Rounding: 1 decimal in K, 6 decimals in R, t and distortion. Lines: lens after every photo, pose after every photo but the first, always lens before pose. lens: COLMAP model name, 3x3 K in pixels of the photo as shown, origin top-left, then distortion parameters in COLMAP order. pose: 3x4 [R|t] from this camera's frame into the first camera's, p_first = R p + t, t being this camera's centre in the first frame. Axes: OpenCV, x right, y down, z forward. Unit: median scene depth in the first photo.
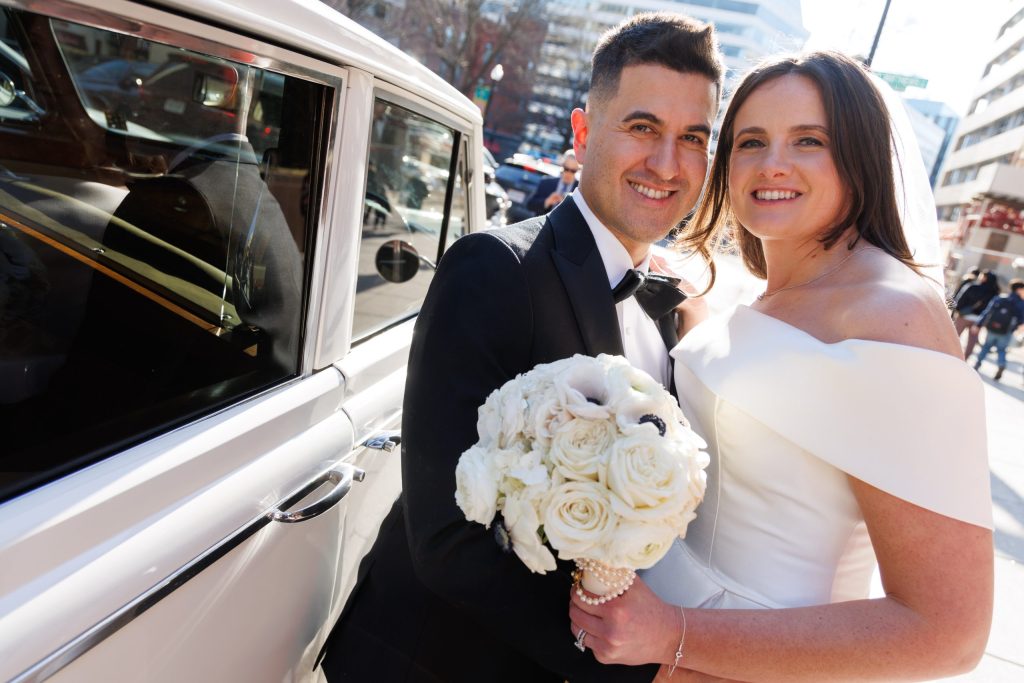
lens RADIAL K [[590.1, 0, 512.0], [0, 590.1, 341.5], [0, 0, 1]] dist [0.022527, -0.000082]
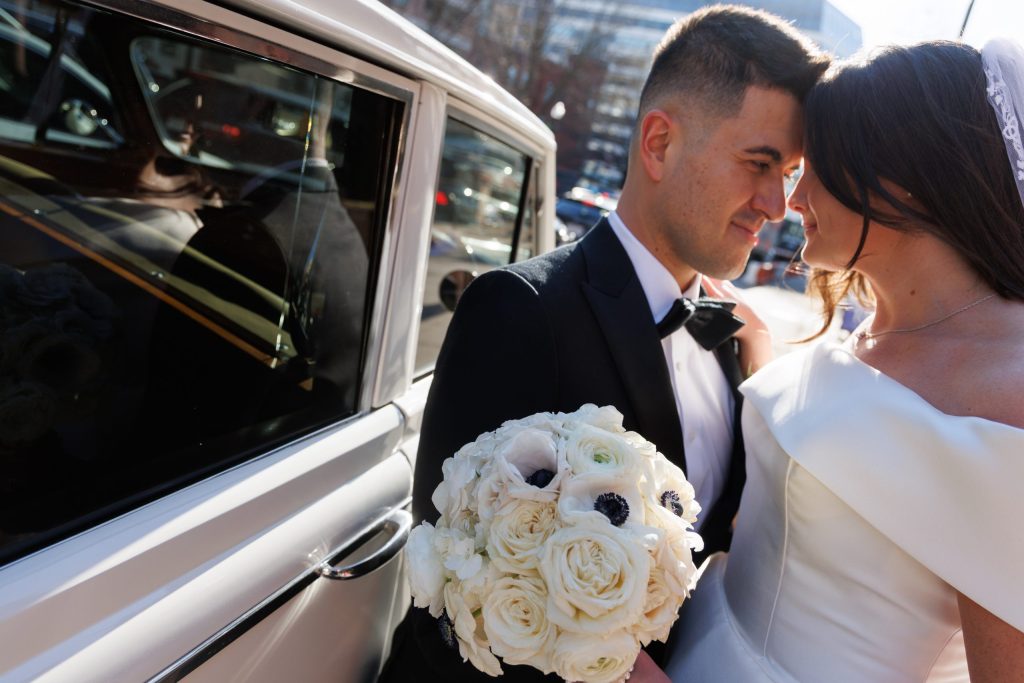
lens RADIAL K [[590.1, 0, 512.0], [0, 590.1, 341.5], [0, 0, 1]] dist [0.022527, -0.000082]
pose [[0.995496, 0.018564, -0.092964, -0.037529], [-0.023828, 0.998155, -0.055838, -0.006642], [0.091756, 0.057802, 0.994102, 0.108140]]
